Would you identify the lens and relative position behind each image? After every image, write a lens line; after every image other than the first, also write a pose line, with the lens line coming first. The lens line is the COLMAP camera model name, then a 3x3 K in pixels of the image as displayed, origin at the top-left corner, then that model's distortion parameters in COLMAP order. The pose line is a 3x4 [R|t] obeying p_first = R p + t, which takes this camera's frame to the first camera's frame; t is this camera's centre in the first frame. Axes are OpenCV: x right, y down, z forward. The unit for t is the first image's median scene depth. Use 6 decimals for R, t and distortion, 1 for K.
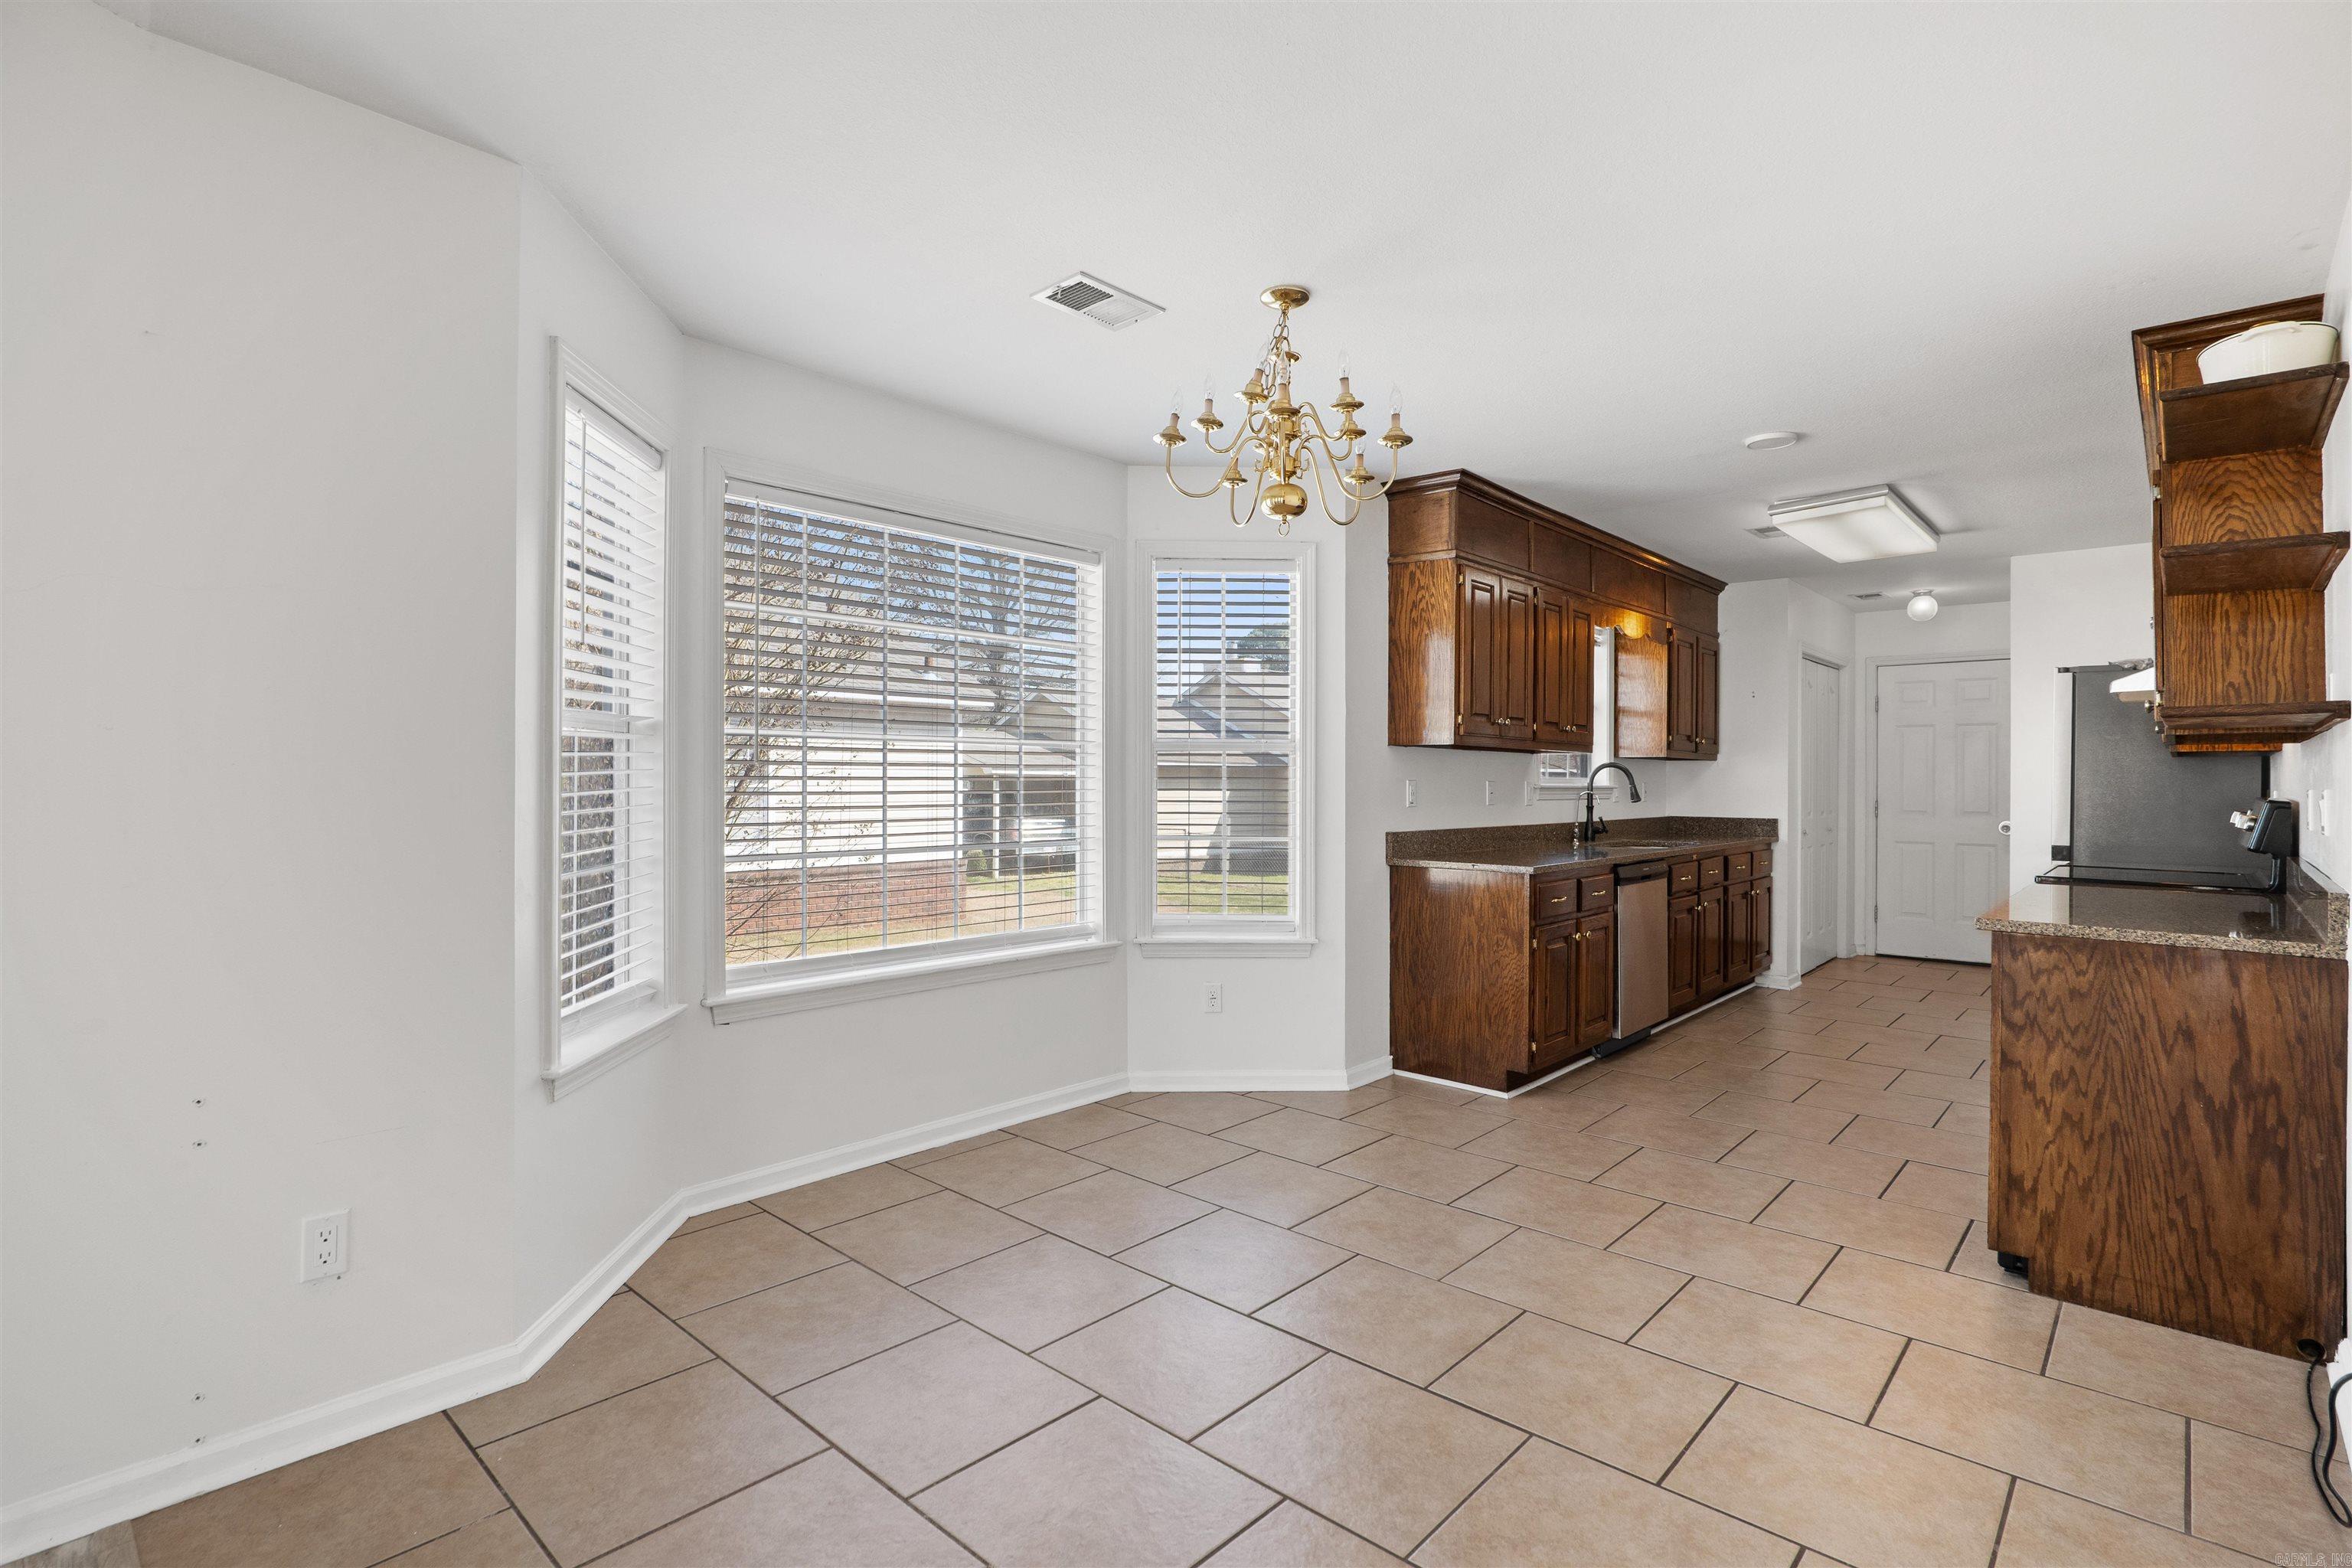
lens RADIAL K [[1110.7, 0, 1175.9], [0, 1110.7, 775.5], [0, 0, 1]] dist [-0.020250, 0.006050]
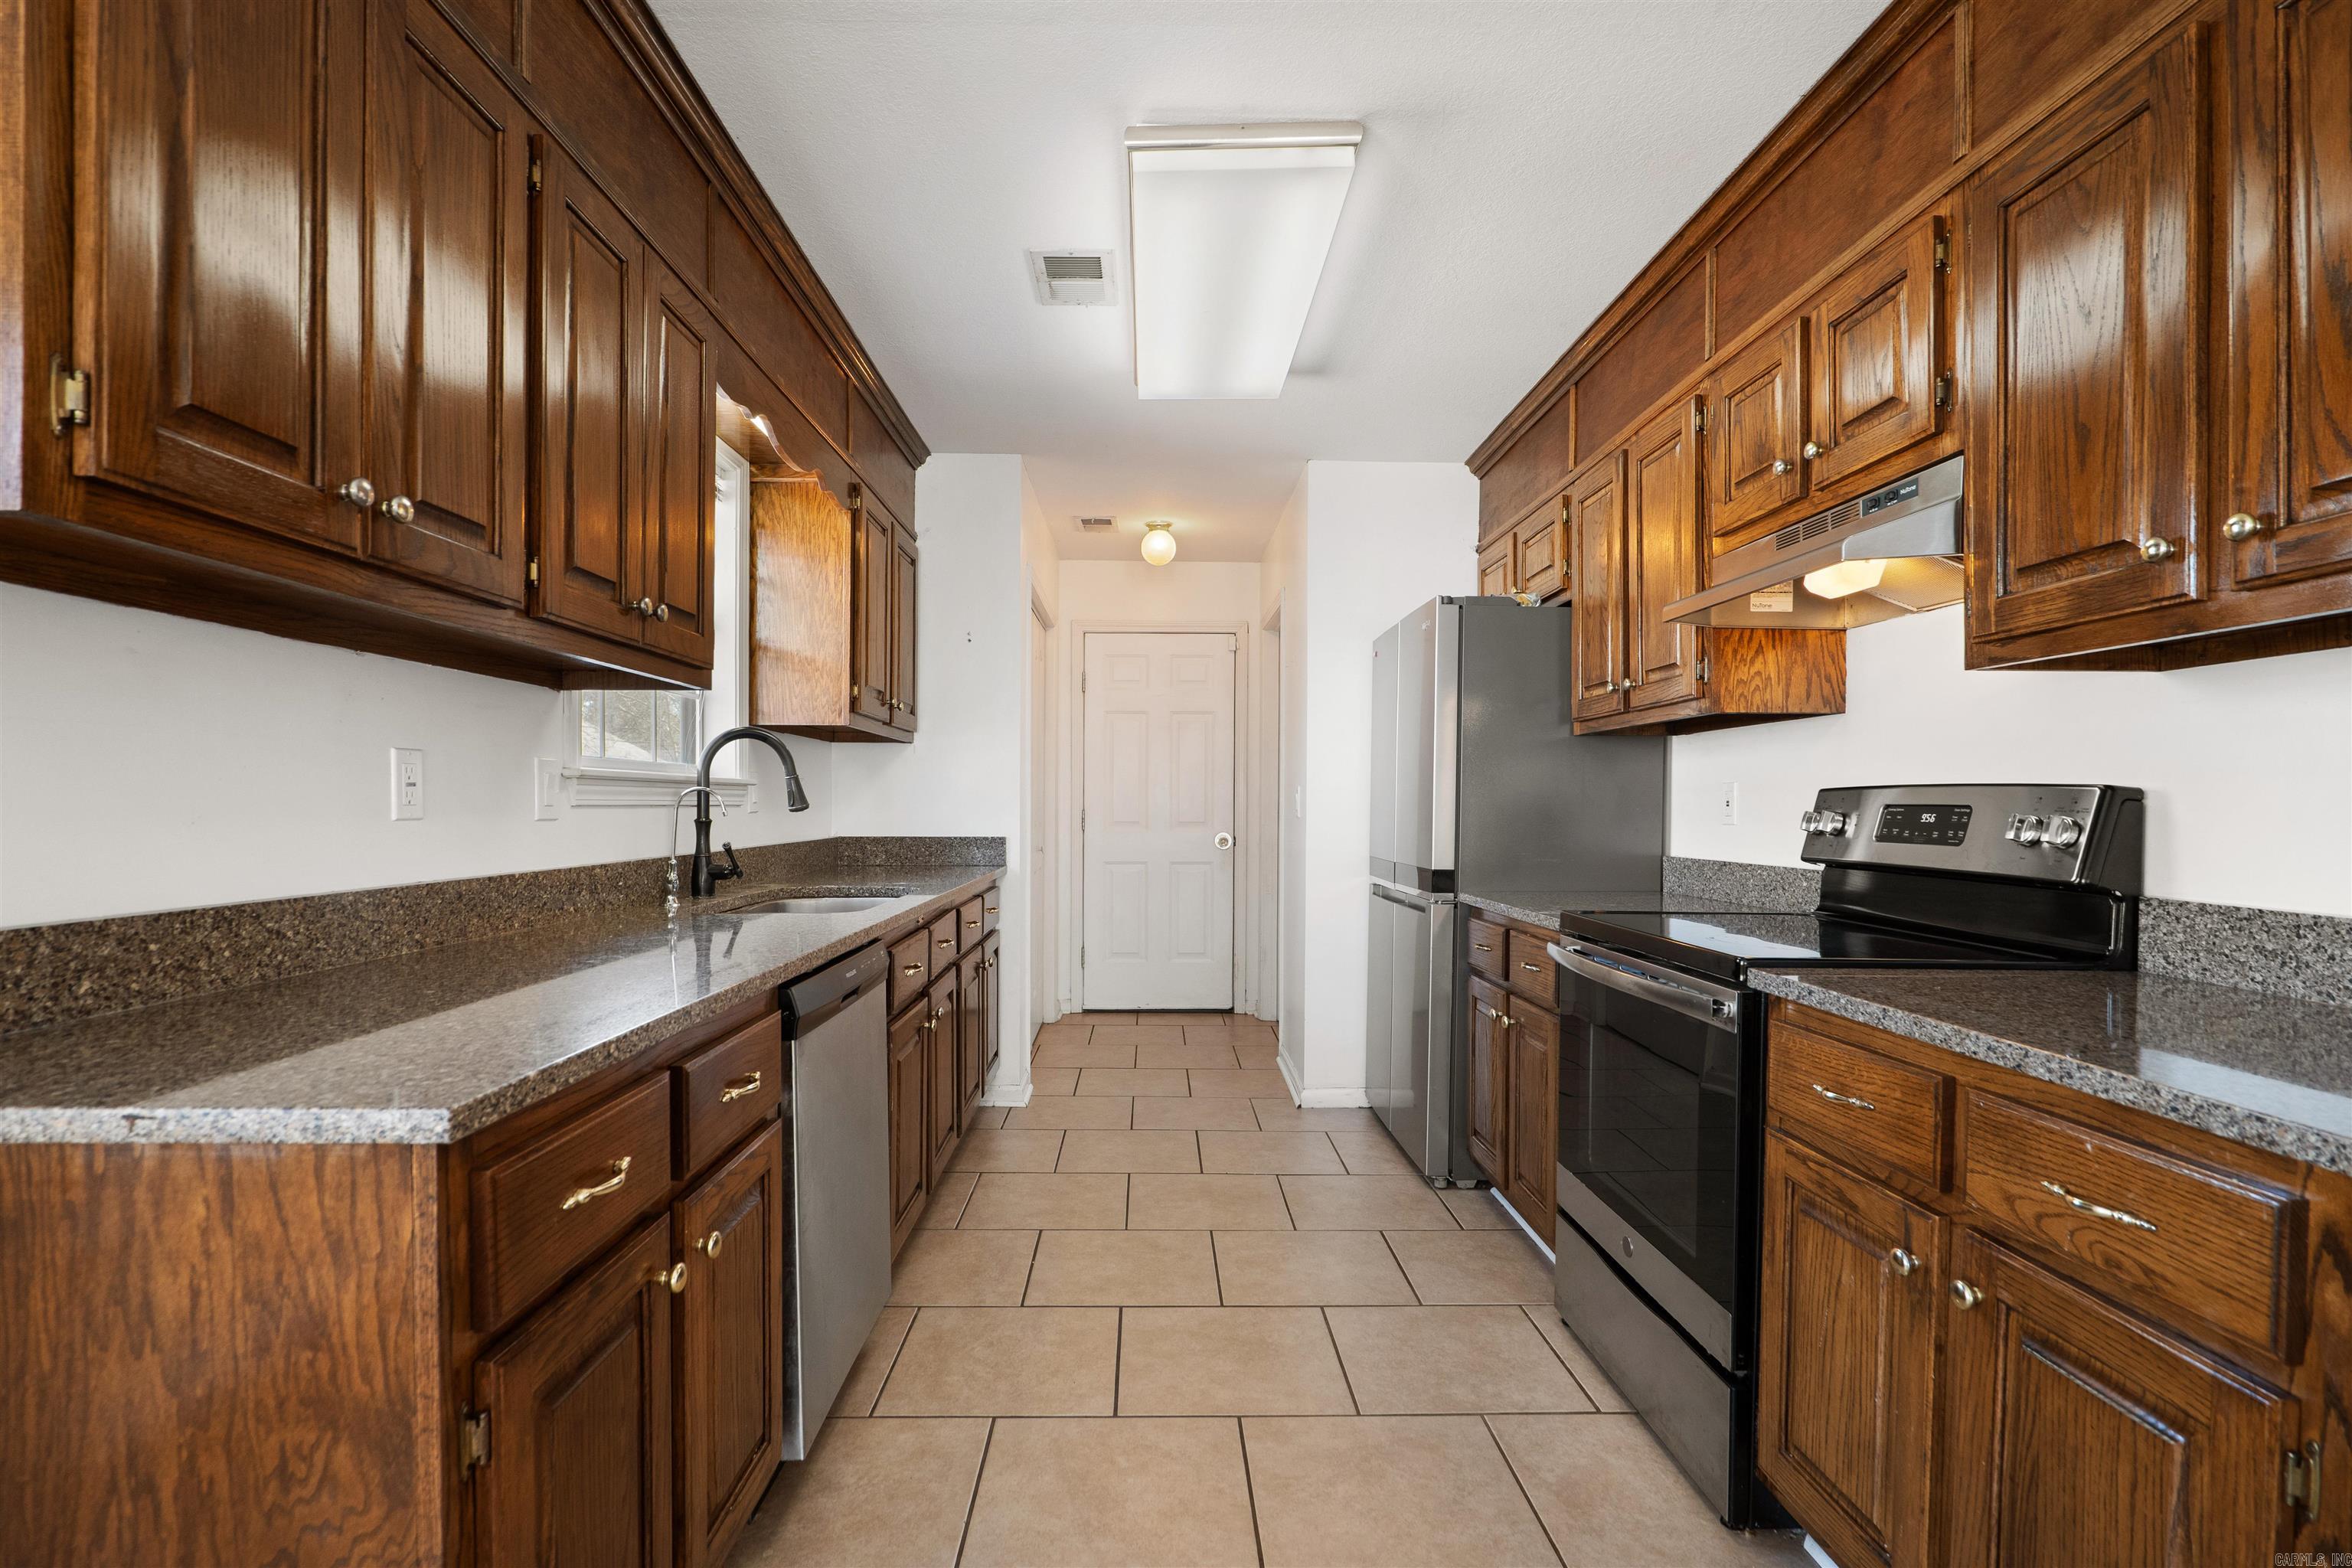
lens RADIAL K [[1110.7, 0, 1165.0], [0, 1110.7, 821.0], [0, 0, 1]] dist [-0.020250, 0.006050]
pose [[0.725674, -0.014018, 0.687896, 0.269693], [-0.003464, 0.999705, 0.024026, 0.022088], [-0.688030, -0.019818, 0.725412, 0.733906]]
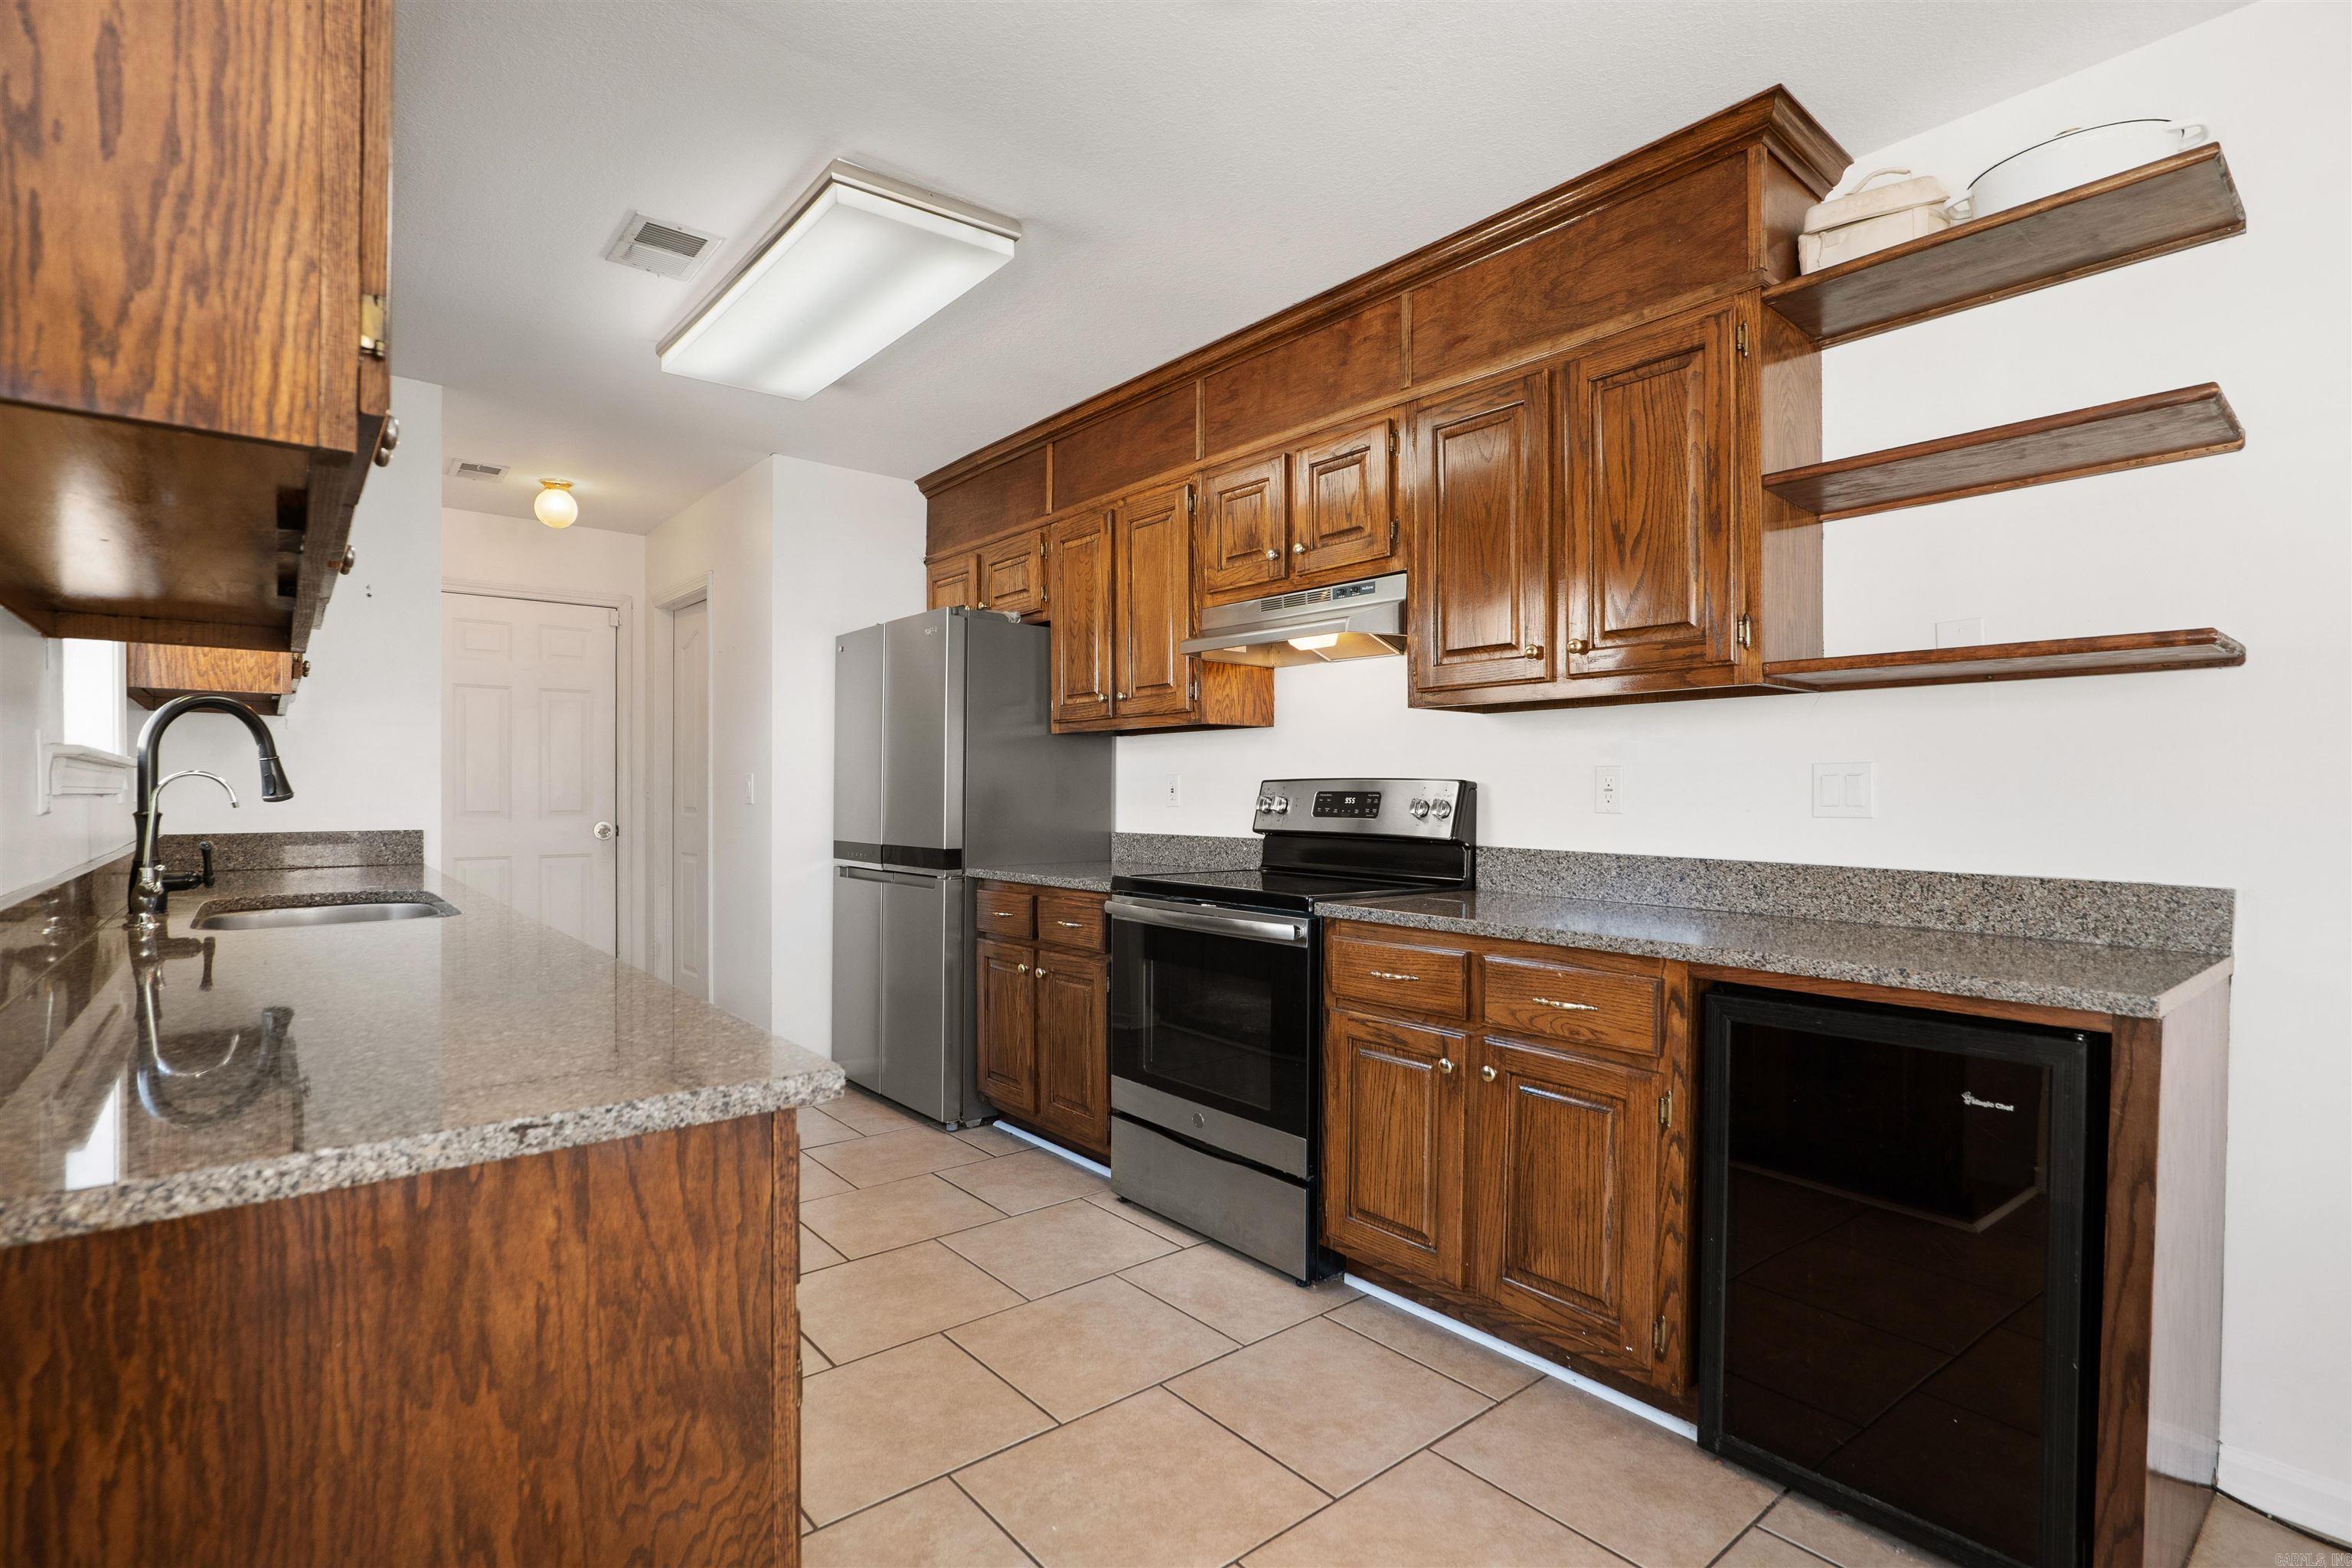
lens RADIAL K [[1110.7, 0, 1165.5], [0, 1110.7, 803.0], [0, 0, 1]] dist [-0.020250, 0.006050]
pose [[0.137174, -0.014384, 0.990442, 0.100957], [-0.008526, 0.999840, 0.015701, 0.022349], [-0.990510, -0.010598, 0.137030, 0.872636]]
